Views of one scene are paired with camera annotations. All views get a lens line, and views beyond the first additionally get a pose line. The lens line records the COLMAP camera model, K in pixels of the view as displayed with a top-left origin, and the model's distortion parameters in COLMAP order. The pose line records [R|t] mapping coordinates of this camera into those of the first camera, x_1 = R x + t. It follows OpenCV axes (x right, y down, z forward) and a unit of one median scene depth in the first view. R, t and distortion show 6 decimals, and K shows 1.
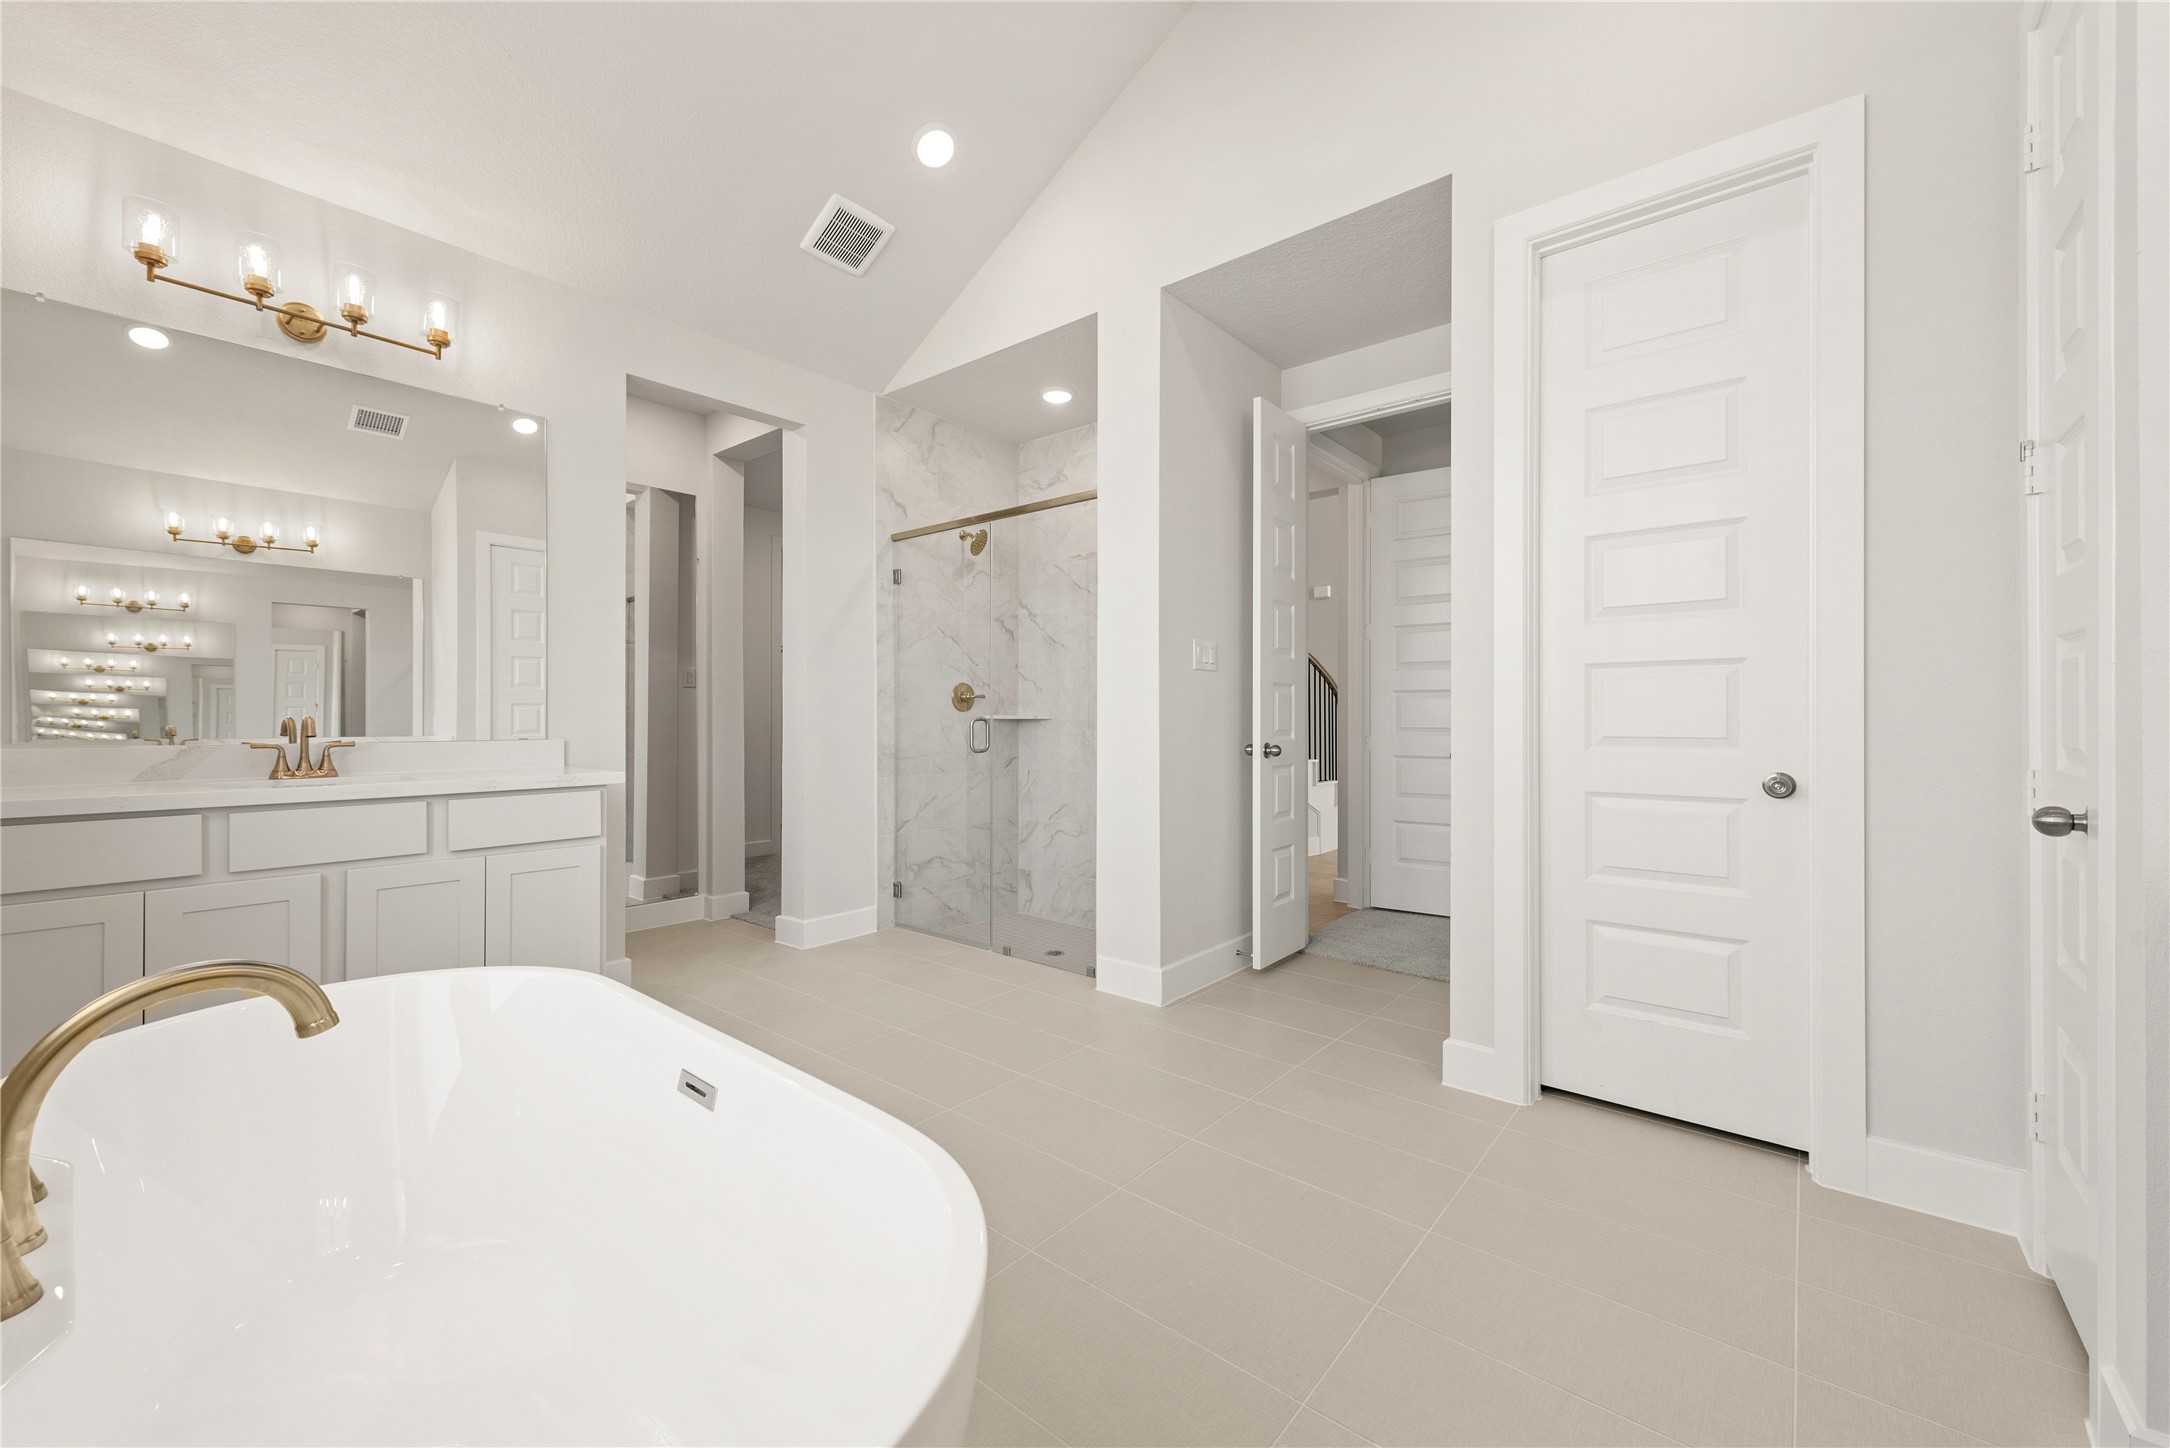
lens RADIAL K [[841.1, 0, 1093.4], [0, 841.1, 715.3], [0, 0, 1]] dist [0.011913, -0.004502]
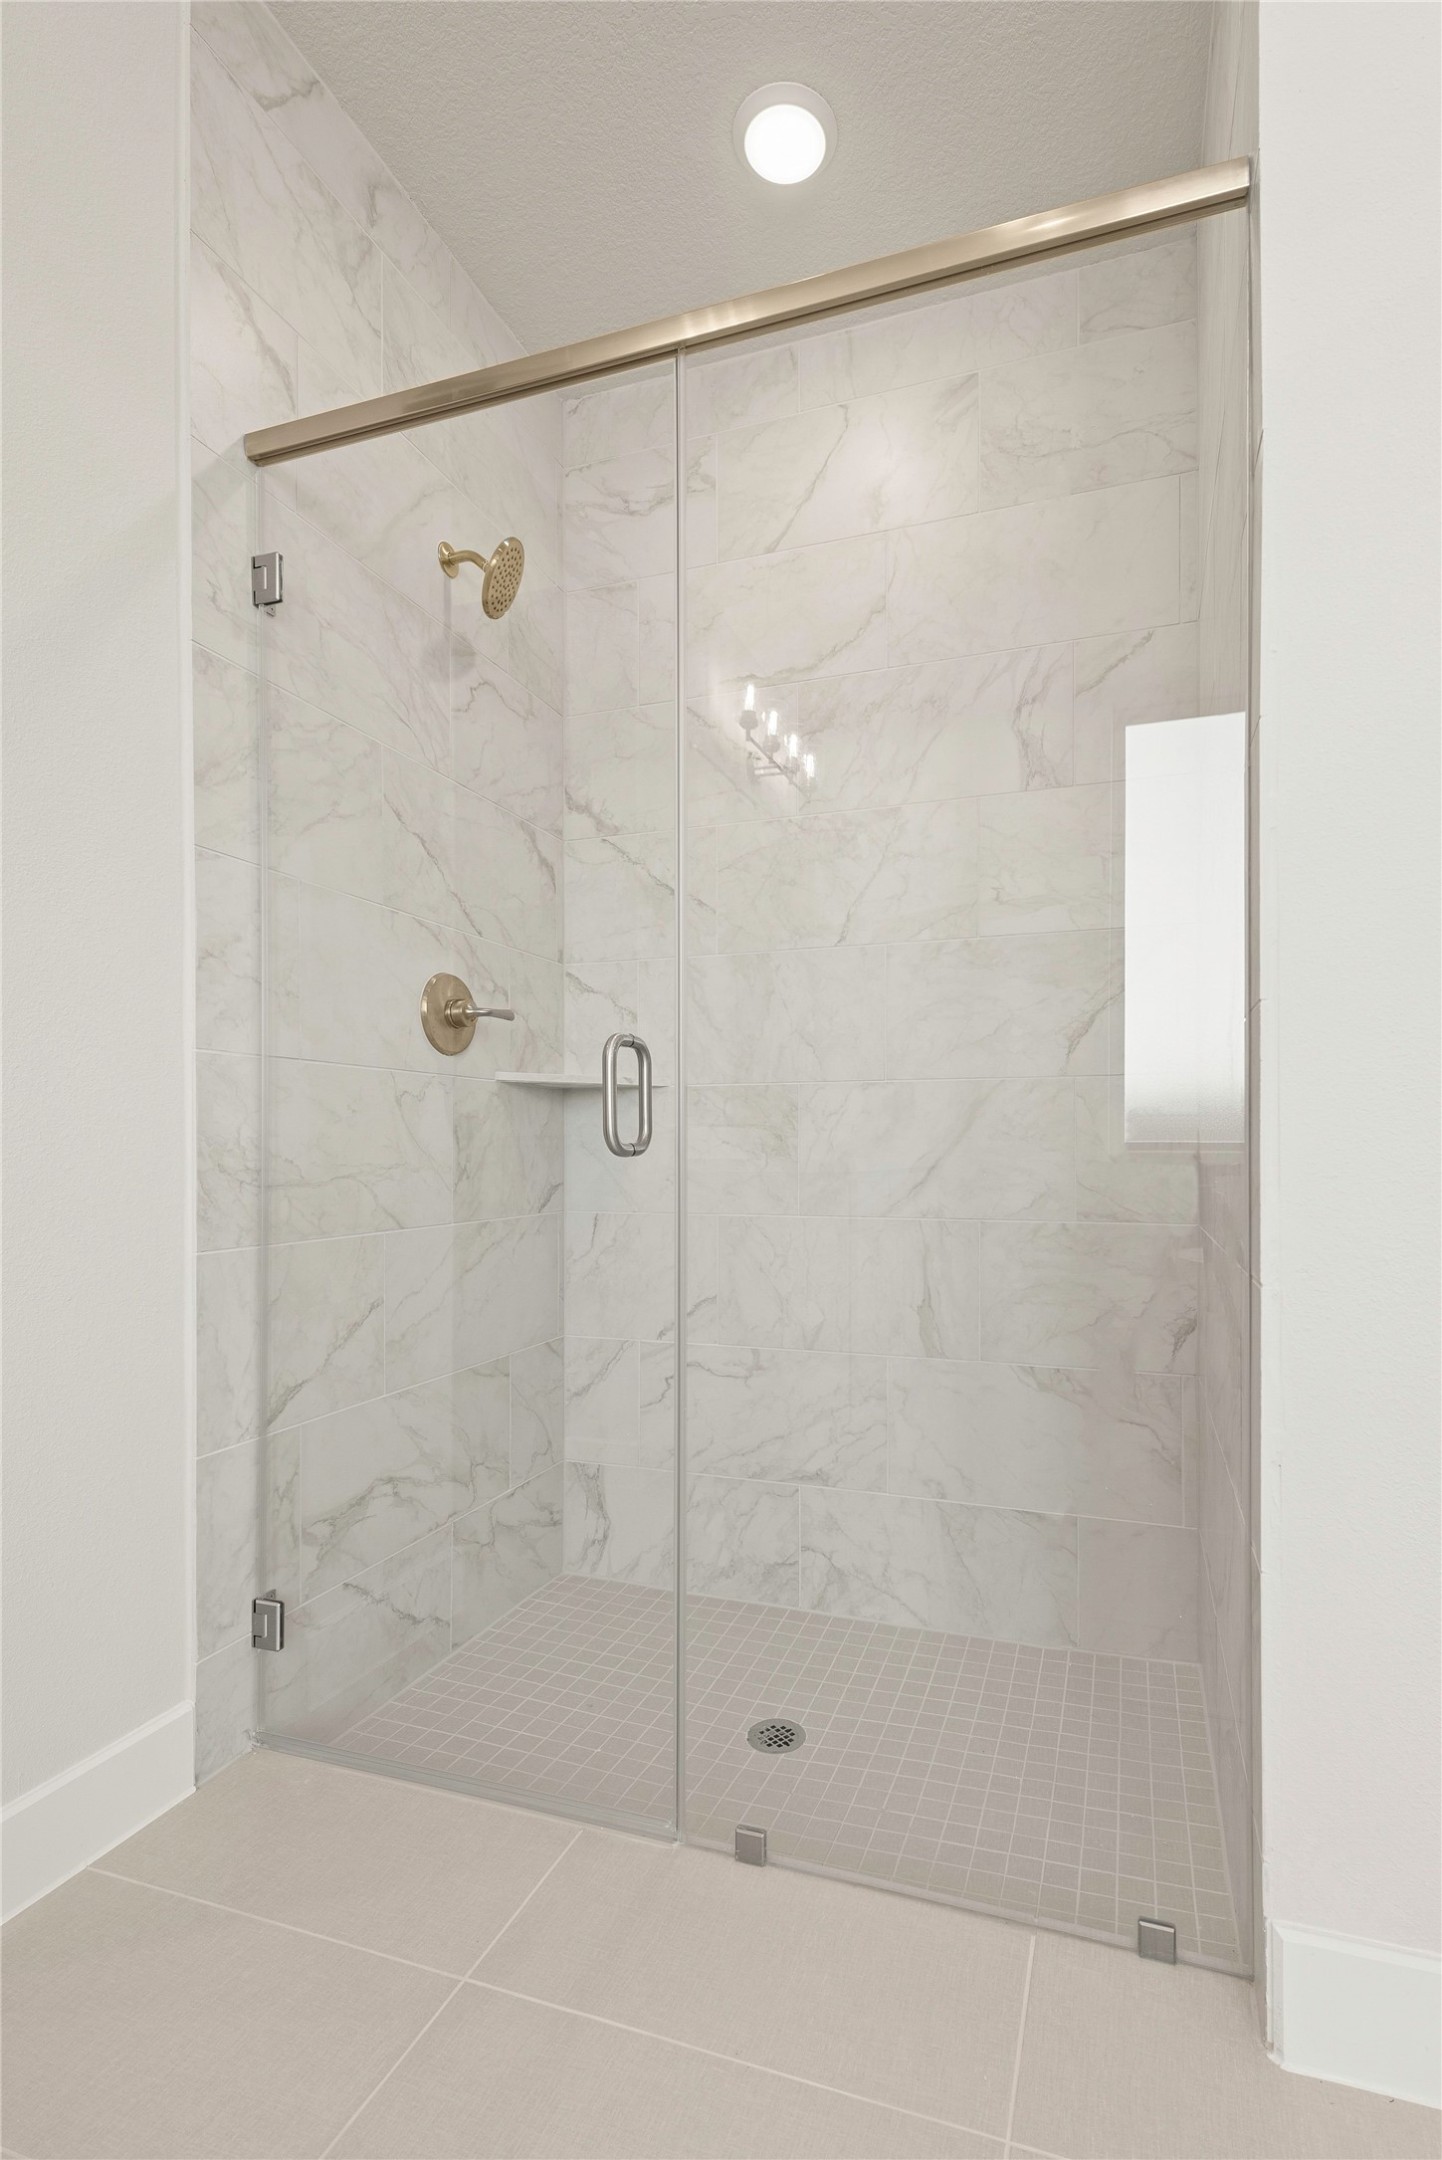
lens RADIAL K [[864.4, 0, 668.2], [0, 864.4, 1158.9], [0, 0, 1]] dist [0.012677, -0.004096]
pose [[0.931979, 0.001926, 0.362508, -0.208349], [-0.002537, 0.999996, 0.001211, 0.040406], [-0.362504, -0.002048, 0.931980, 0.647730]]
